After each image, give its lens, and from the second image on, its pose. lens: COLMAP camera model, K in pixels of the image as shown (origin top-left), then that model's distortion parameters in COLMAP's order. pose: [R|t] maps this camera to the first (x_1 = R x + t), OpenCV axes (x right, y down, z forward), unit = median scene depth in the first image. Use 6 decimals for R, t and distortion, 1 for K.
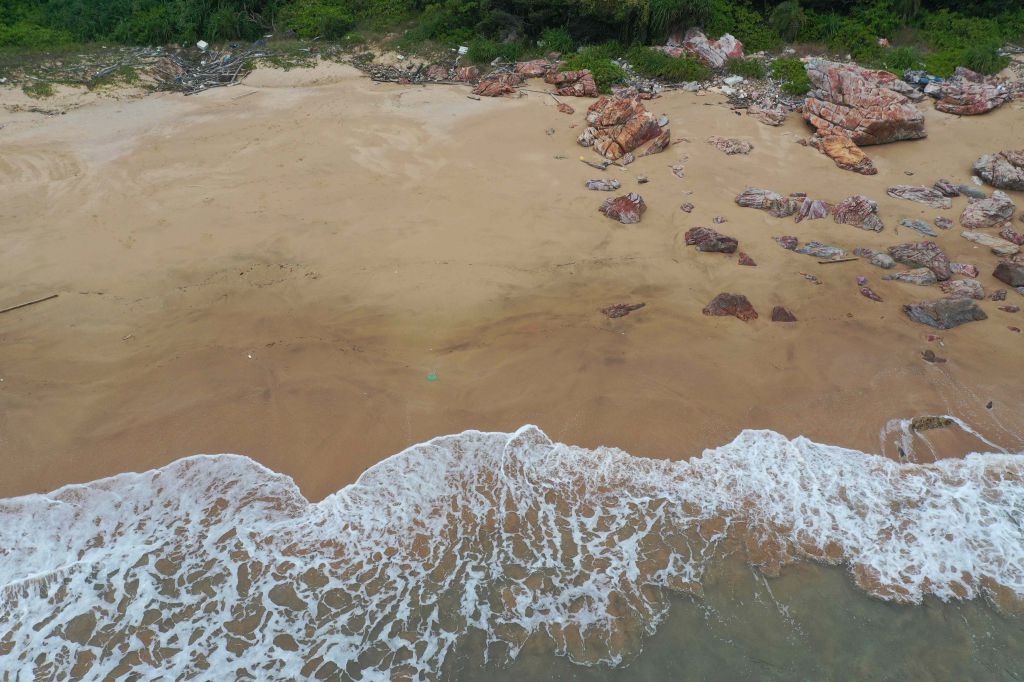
lens RADIAL K [[835.9, 0, 508.0], [0, 835.9, 349.0], [0, 0, 1]] dist [0.003030, 0.029353]
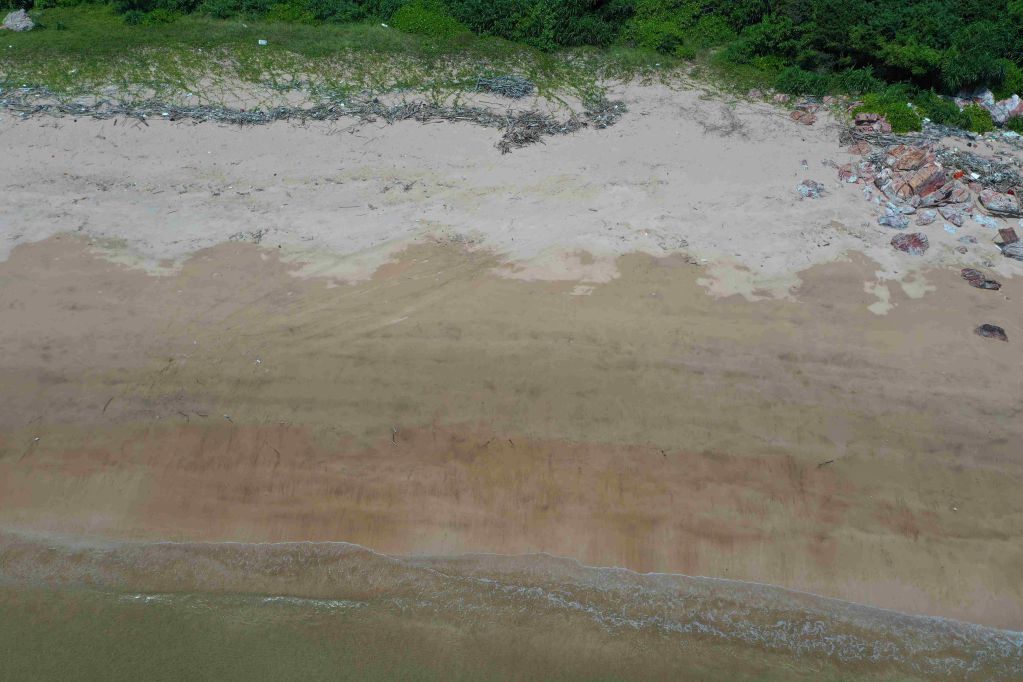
lens RADIAL K [[835.1, 0, 507.5], [0, 835.1, 346.3], [0, 0, 1]] dist [0.003030, 0.029353]
pose [[0.971611, 0.178075, -0.155763, -0.220796], [-0.163634, 0.981319, 0.101177, -0.031414], [0.170870, -0.072816, 0.982599, -0.385755]]
